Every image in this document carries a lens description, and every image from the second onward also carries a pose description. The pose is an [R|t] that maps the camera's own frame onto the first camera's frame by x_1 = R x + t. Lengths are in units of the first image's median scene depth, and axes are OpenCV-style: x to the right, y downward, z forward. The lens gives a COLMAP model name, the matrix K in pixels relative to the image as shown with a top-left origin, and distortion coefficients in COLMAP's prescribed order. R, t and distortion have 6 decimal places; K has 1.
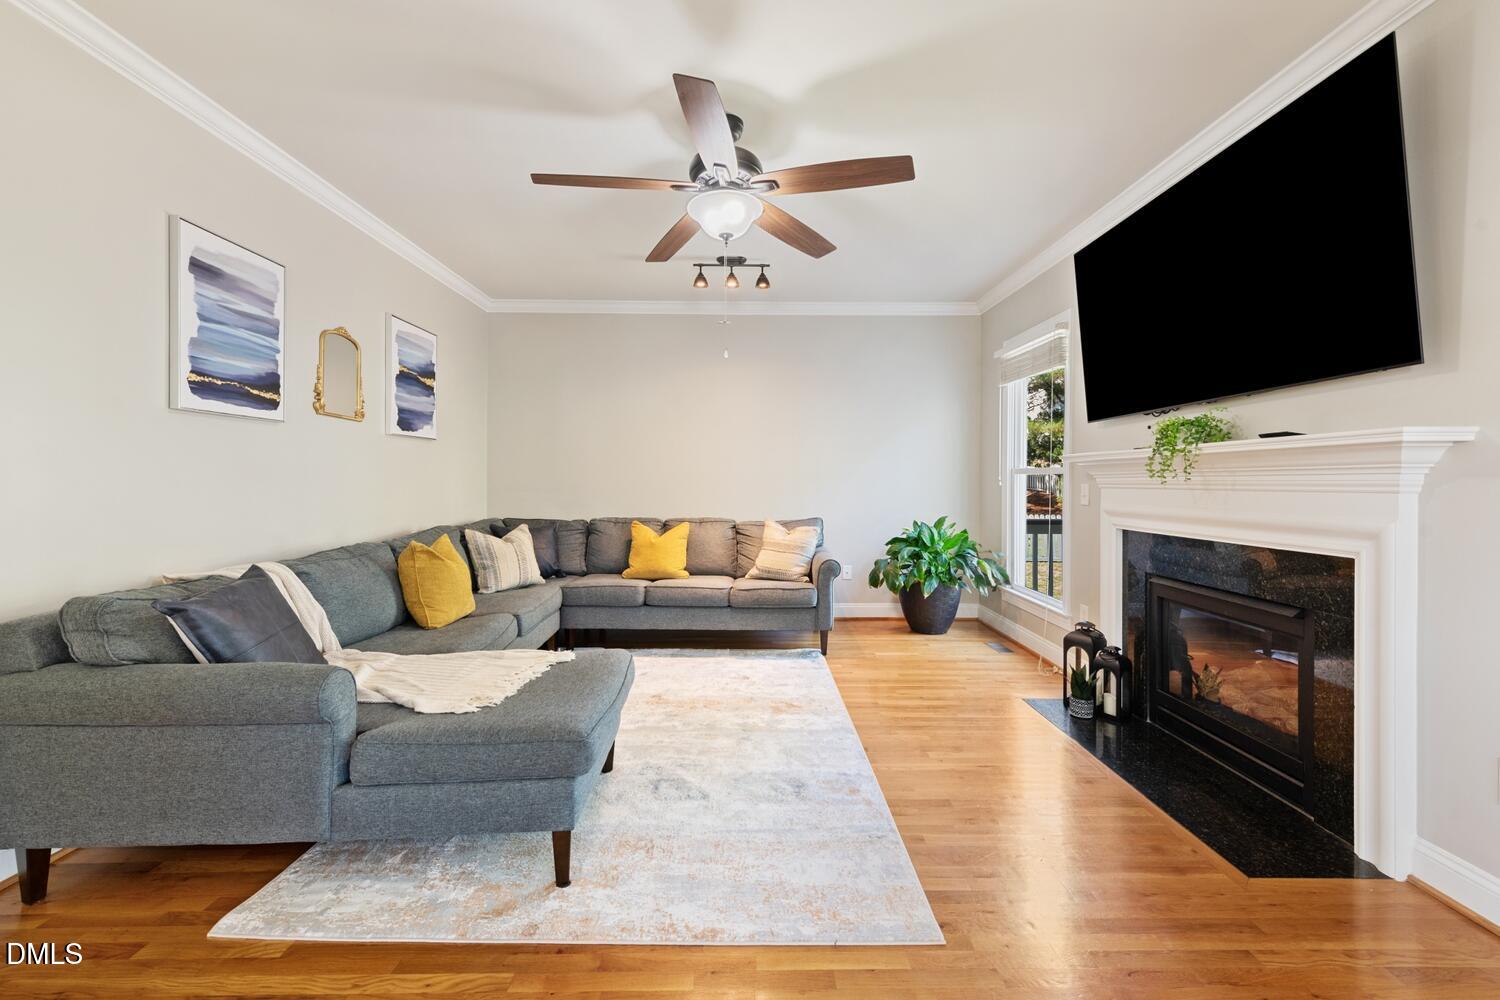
lens RADIAL K [[604.4, 0, 750.8], [0, 604.4, 478.3], [0, 0, 1]] dist [0.002098, 0.000052]
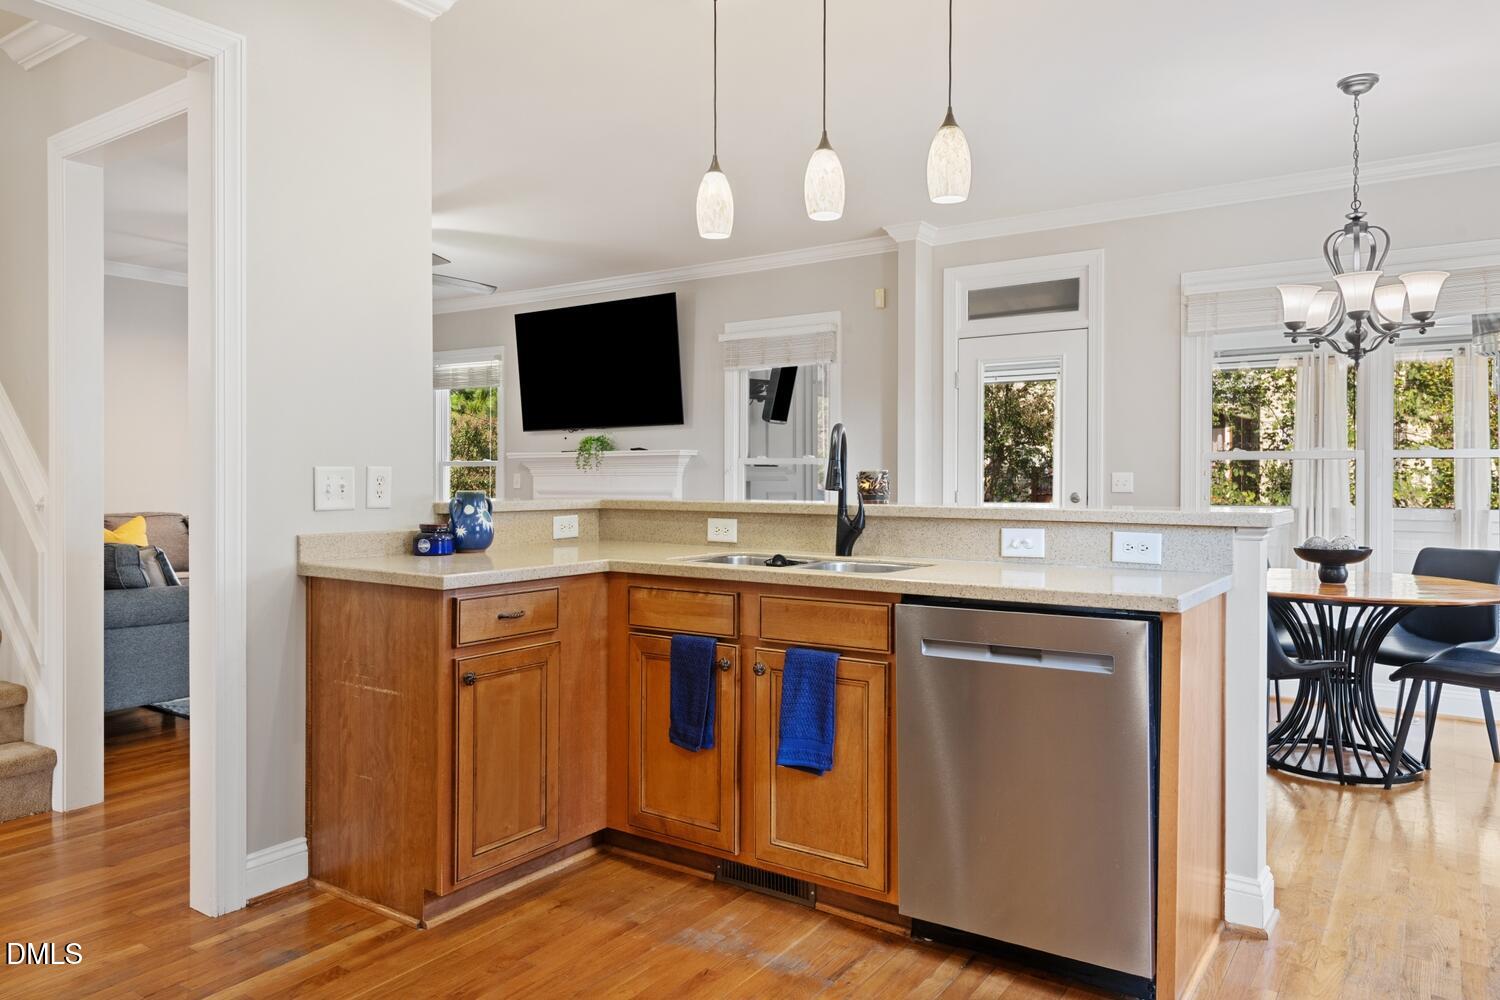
lens RADIAL K [[1019.2, 0, 748.9], [0, 1019.2, 488.4], [0, 0, 1]] dist [-0.002847, -0.001397]
pose [[0.573400, -0.008805, 0.819228, -1.565928], [-0.002625, 0.999917, 0.012584, 0.017864], [-0.819271, -0.009366, 0.573330, -1.174906]]
